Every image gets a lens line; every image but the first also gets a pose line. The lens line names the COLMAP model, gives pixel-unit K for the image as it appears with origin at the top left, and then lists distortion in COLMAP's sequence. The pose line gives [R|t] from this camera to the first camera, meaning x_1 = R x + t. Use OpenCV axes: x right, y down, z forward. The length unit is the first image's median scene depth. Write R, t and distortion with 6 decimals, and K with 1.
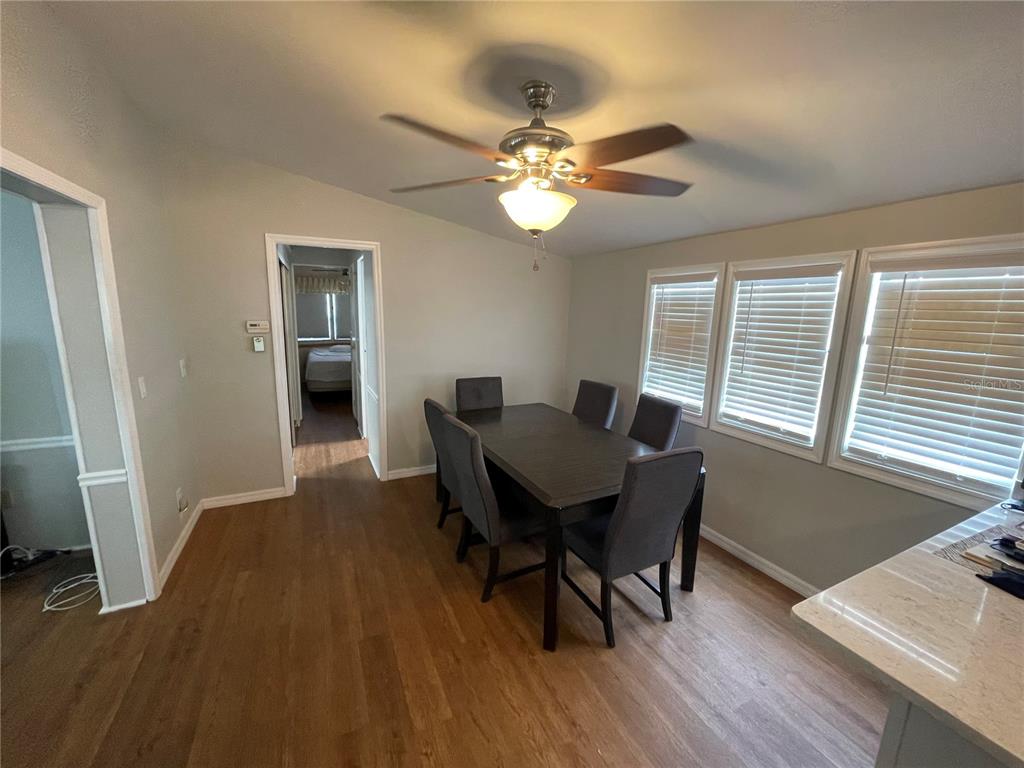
lens RADIAL K [[419.9, 0, 512.0], [0, 419.9, 384.0], [0, 0, 1]] dist [-0.001766, -0.000105]
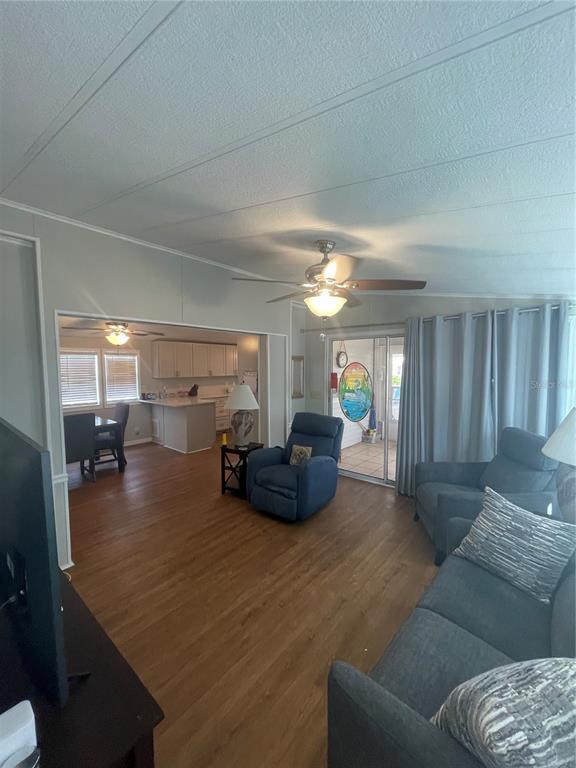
lens RADIAL K [[307.9, 0, 288.0], [0, 307.9, 384.0], [0, 0, 1]] dist [0.001301, 0.000512]
pose [[-0.395695, -0.072716, 0.915498, -1.945068], [0.162758, 0.975528, 0.147831, -0.120815], [-0.903845, 0.207501, -0.374177, 0.476257]]
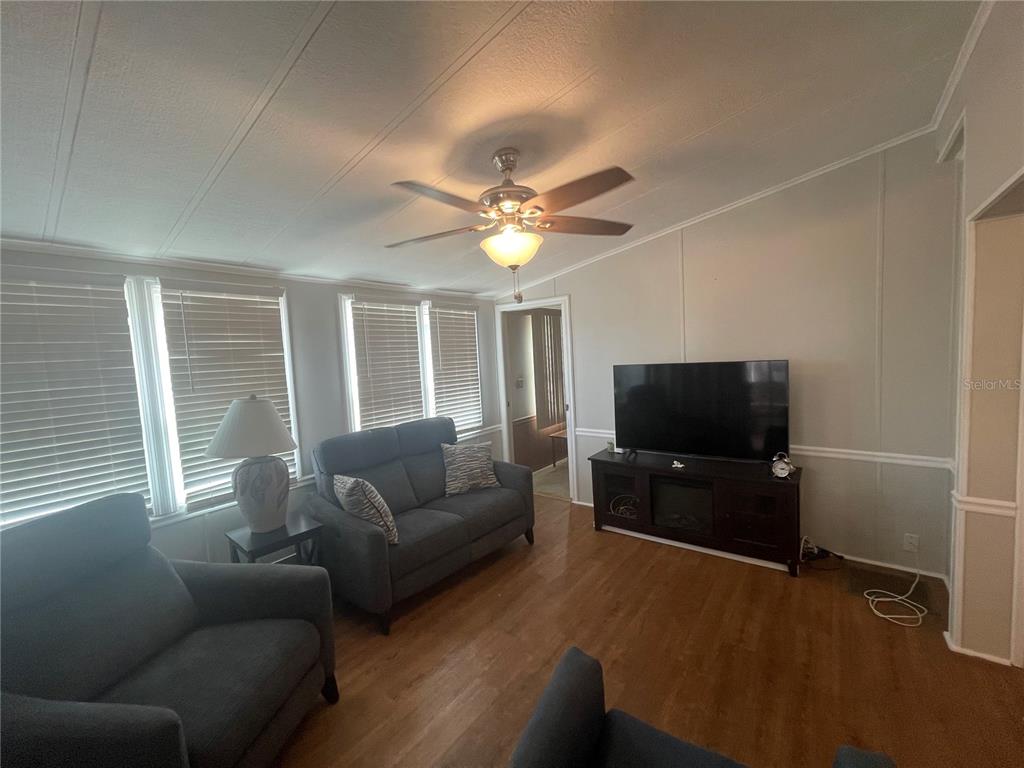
lens RADIAL K [[414.8, 0, 533.3], [0, 414.8, 385.0], [0, 0, 1]] dist [0.000460, 0.000085]
pose [[0.483510, 0.028723, -0.874868, -0.549065], [-0.102830, 0.994405, -0.024183, 0.070186], [0.869278, 0.101655, 0.483758, -0.263797]]
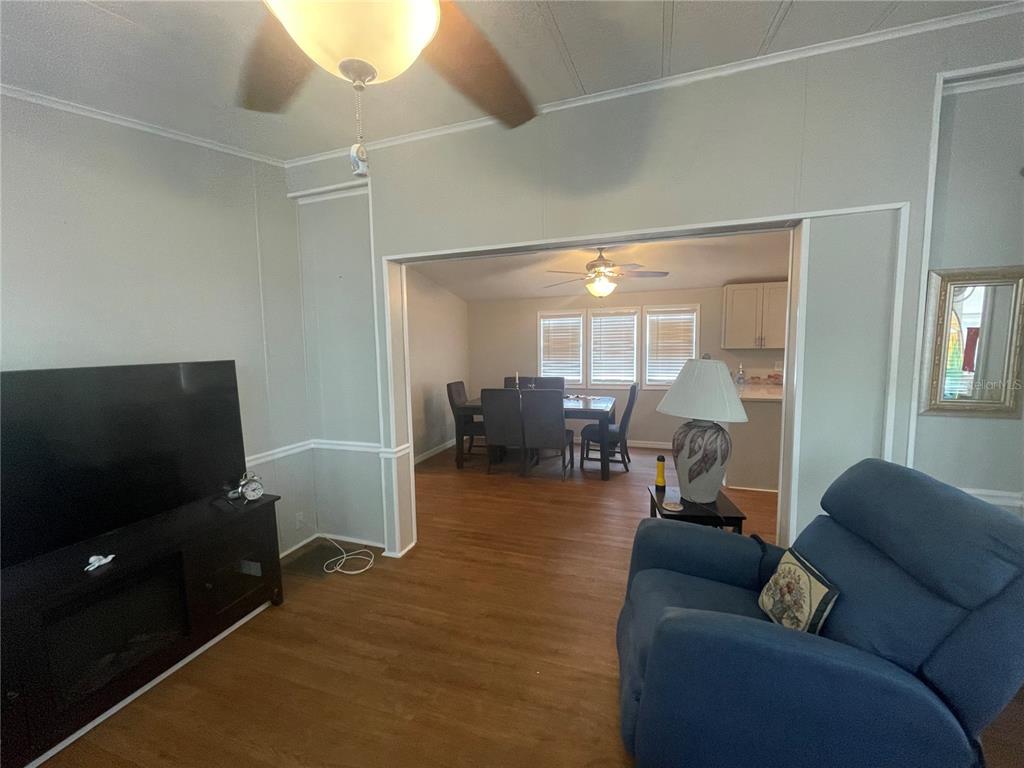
lens RADIAL K [[410.5, 0, 512.0], [0, 410.5, 384.0], [0, 0, 1]] dist [0.001301, 0.000512]
pose [[0.709165, -0.100515, 0.697840, -1.350025], [0.157751, 0.987313, -0.018101, 0.072375], [-0.687167, 0.122922, 0.716024, -0.208472]]
